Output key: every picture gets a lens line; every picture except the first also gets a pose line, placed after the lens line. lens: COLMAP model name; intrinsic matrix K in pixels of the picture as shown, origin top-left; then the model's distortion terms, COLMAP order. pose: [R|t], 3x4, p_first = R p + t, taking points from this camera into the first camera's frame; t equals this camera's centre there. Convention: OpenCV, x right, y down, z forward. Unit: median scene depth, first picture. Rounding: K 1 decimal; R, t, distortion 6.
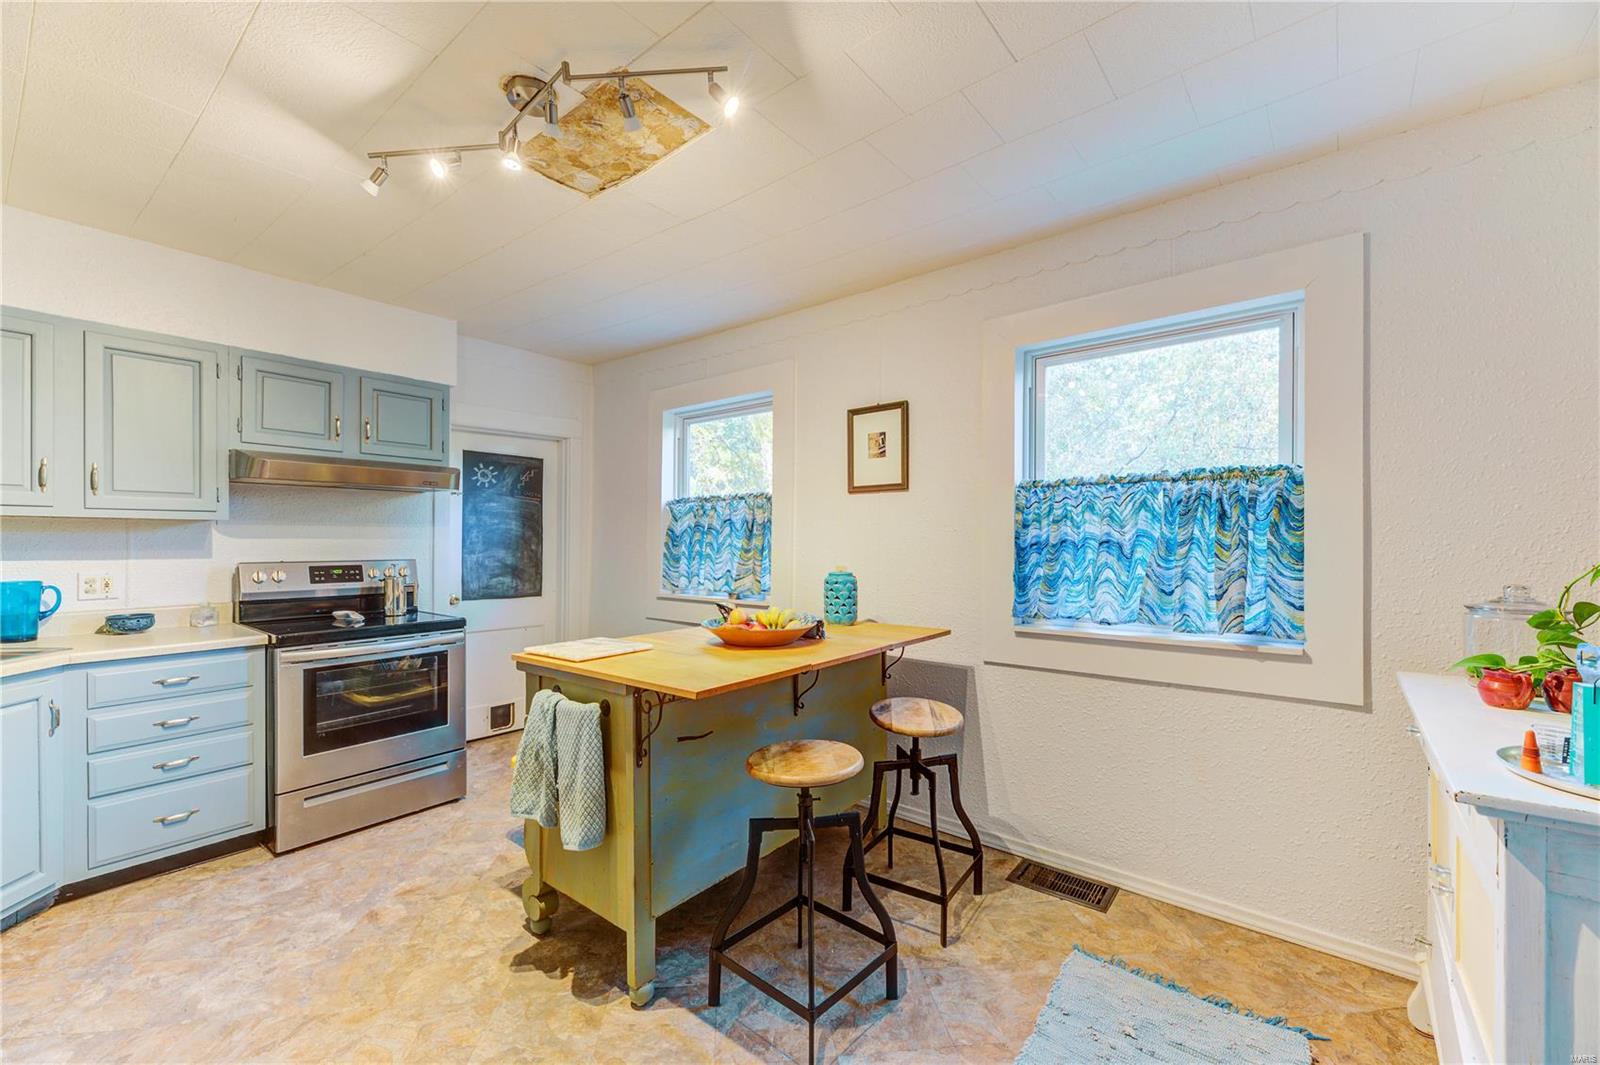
lens RADIAL K [[640.5, 0, 799.7], [0, 640.5, 540.3], [0, 0, 1]] dist [0.011002, -0.000337]
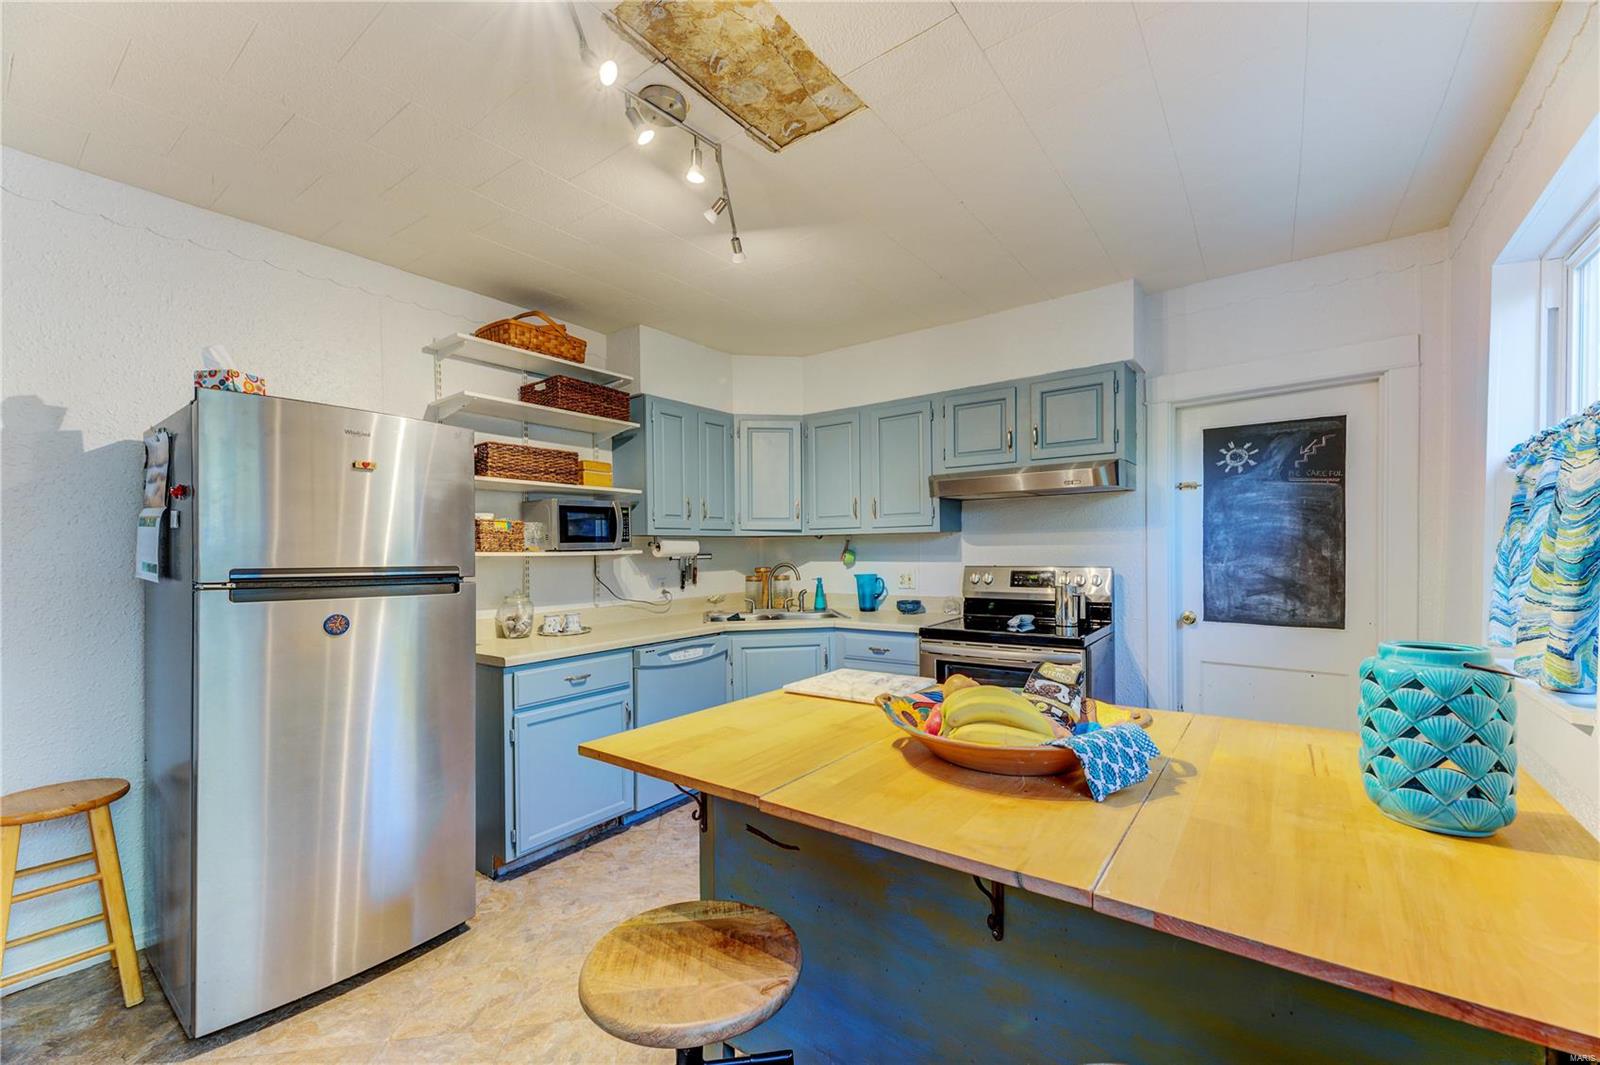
lens RADIAL K [[640.5, 0, 795.9], [0, 640.5, 549.2], [0, 0, 1]] dist [0.011002, -0.000337]
pose [[0.037882, 0.001819, -0.999281, 0.242306], [0.014556, 0.999891, 0.002372, -0.003187], [0.999176, -0.014635, 0.037851, 0.465106]]
